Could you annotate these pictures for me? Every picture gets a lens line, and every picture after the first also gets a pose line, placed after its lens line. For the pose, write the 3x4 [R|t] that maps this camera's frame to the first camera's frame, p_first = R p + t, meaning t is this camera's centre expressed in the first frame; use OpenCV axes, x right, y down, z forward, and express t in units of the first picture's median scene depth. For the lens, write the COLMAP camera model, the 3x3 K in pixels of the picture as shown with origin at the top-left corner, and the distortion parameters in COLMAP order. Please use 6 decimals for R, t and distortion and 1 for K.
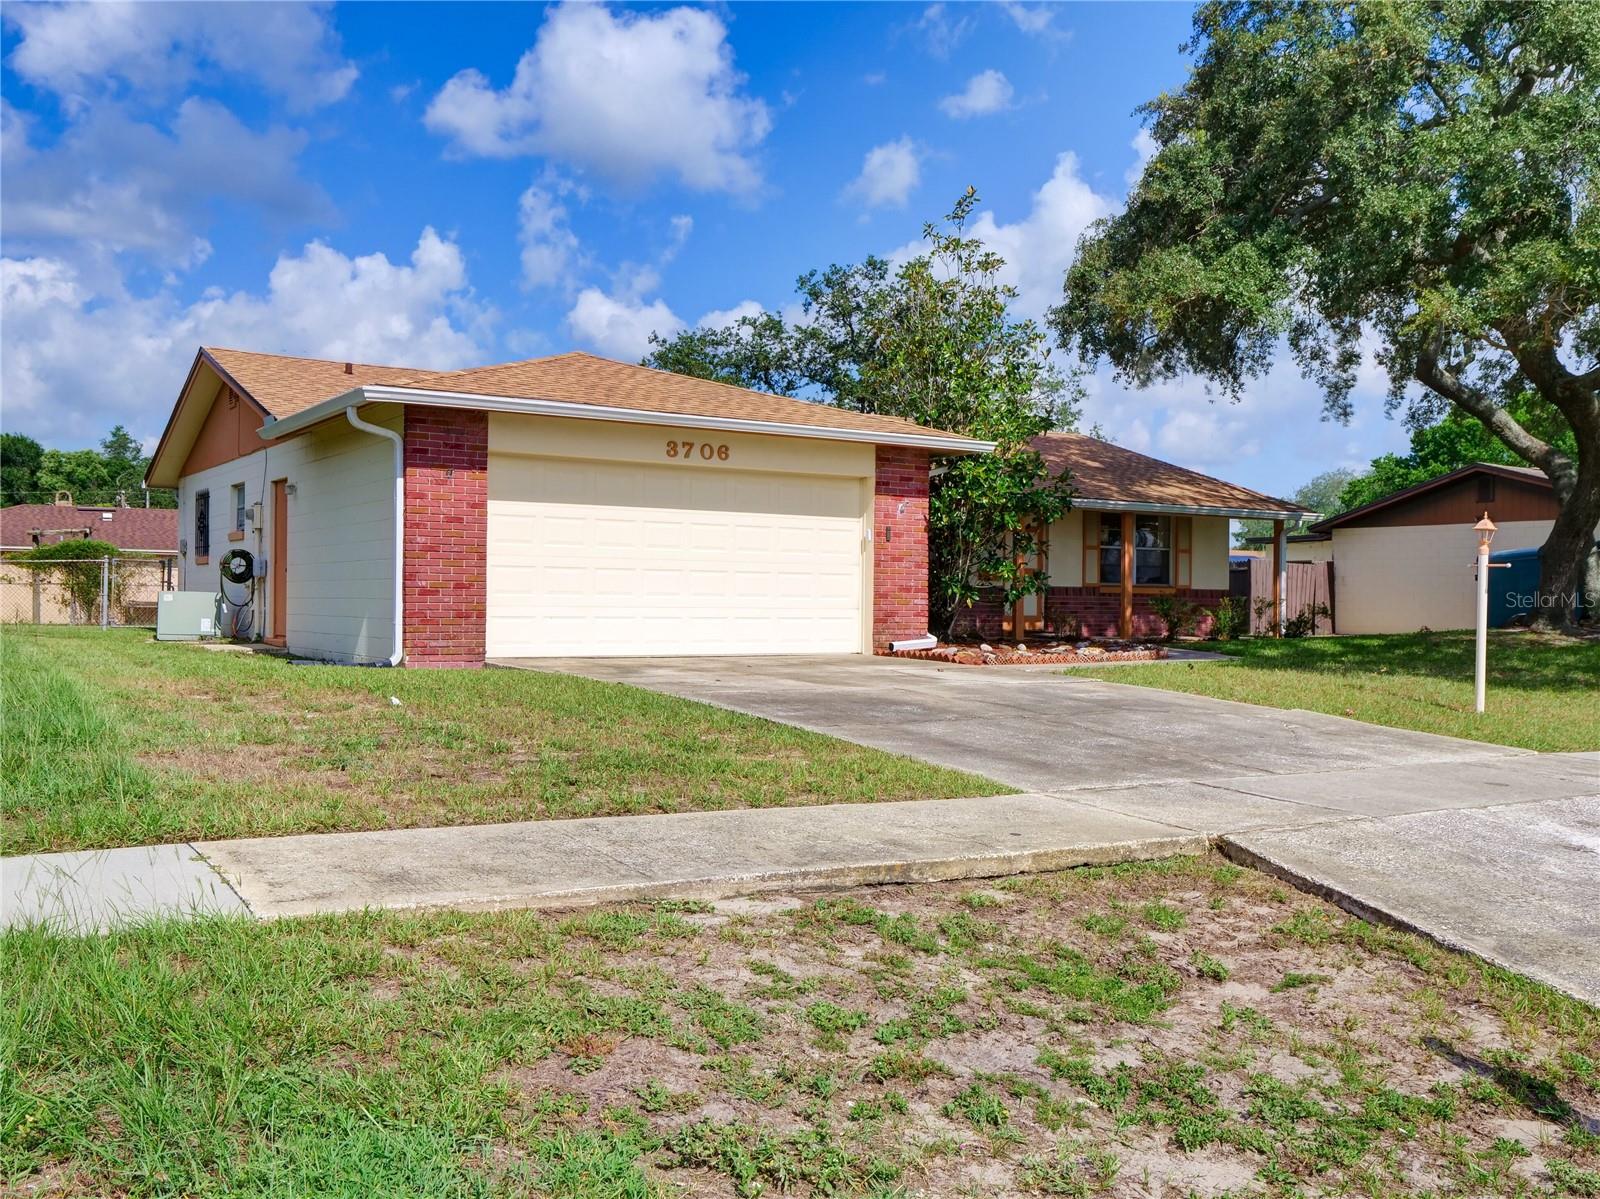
lens RADIAL K [[1381.1, 0, 798.8], [0, 1381.1, 599.5], [0, 0, 1]] dist [0.002367, -0.000112]
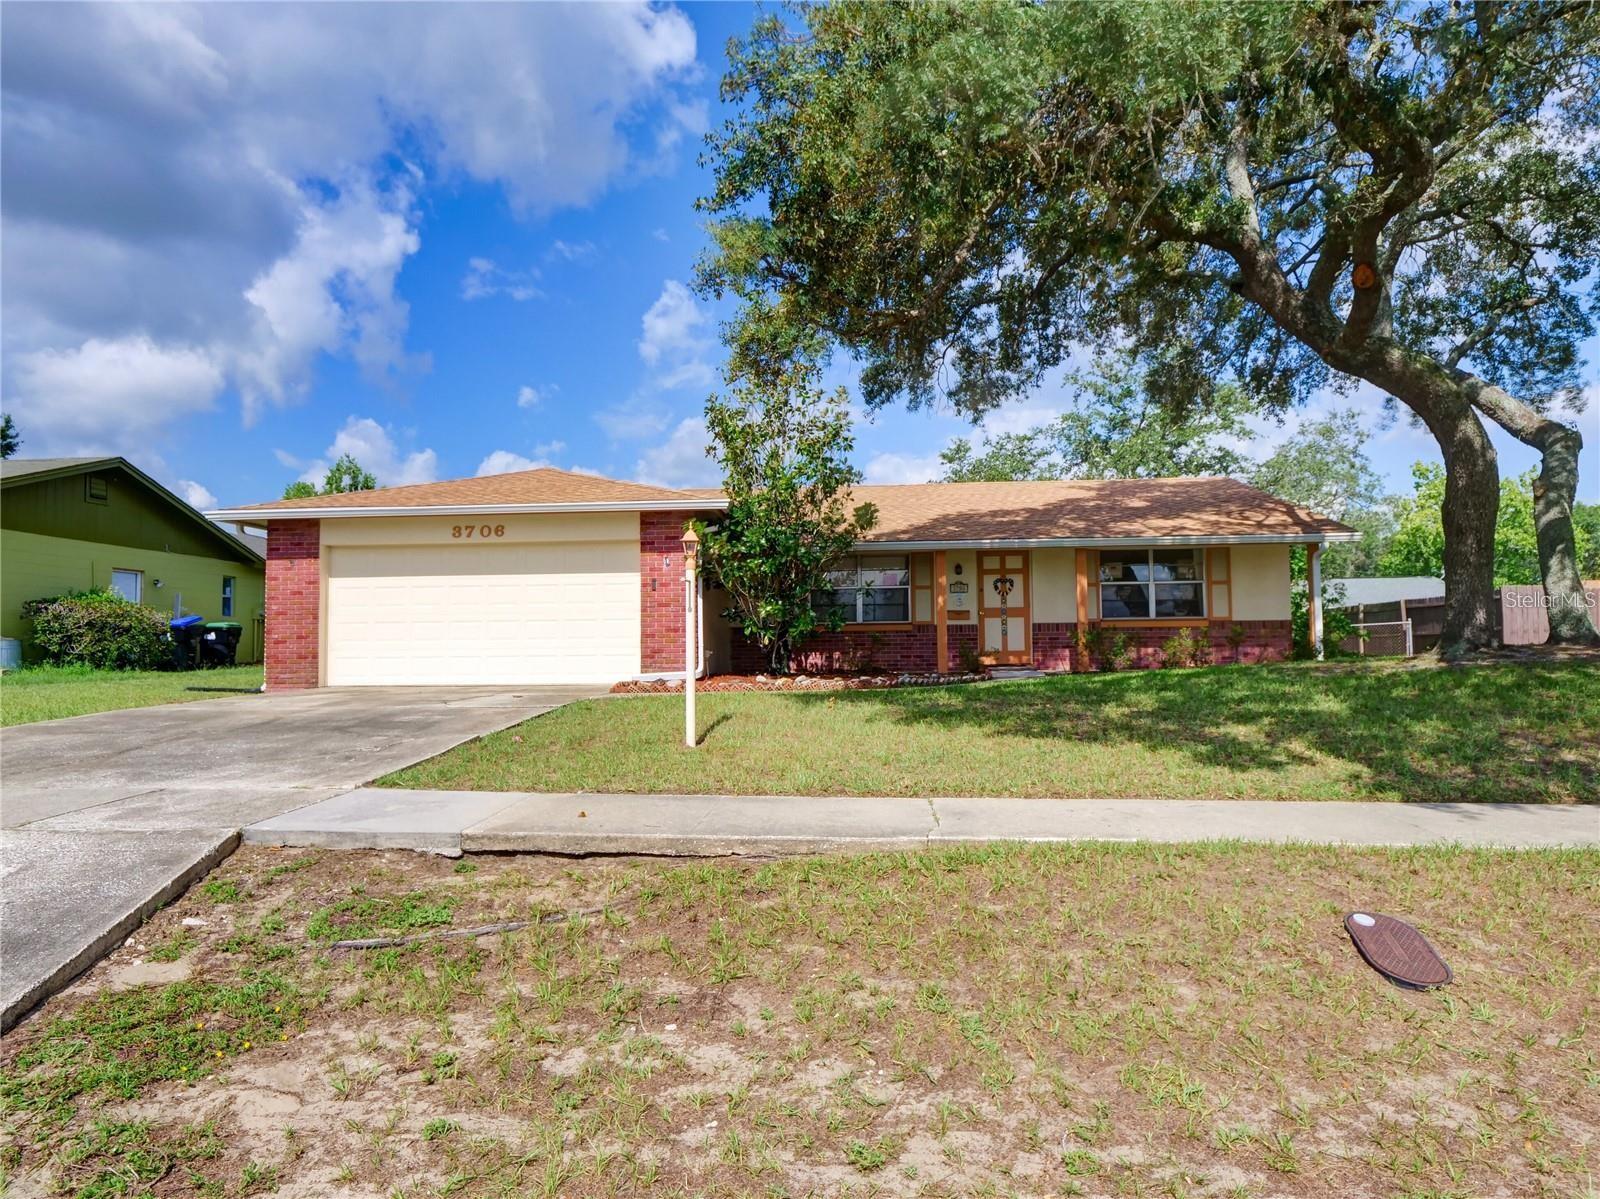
lens RADIAL K [[1028.1, 0, 800.0], [0, 1028.1, 594.2], [0, 0, 1]] dist [0.012634, 0.001780]
pose [[0.810521, -0.055417, -0.583081, 0.698225], [0.021057, 0.997627, -0.065546, 0.023056], [0.585330, 0.040849, 0.809765, 0.347394]]
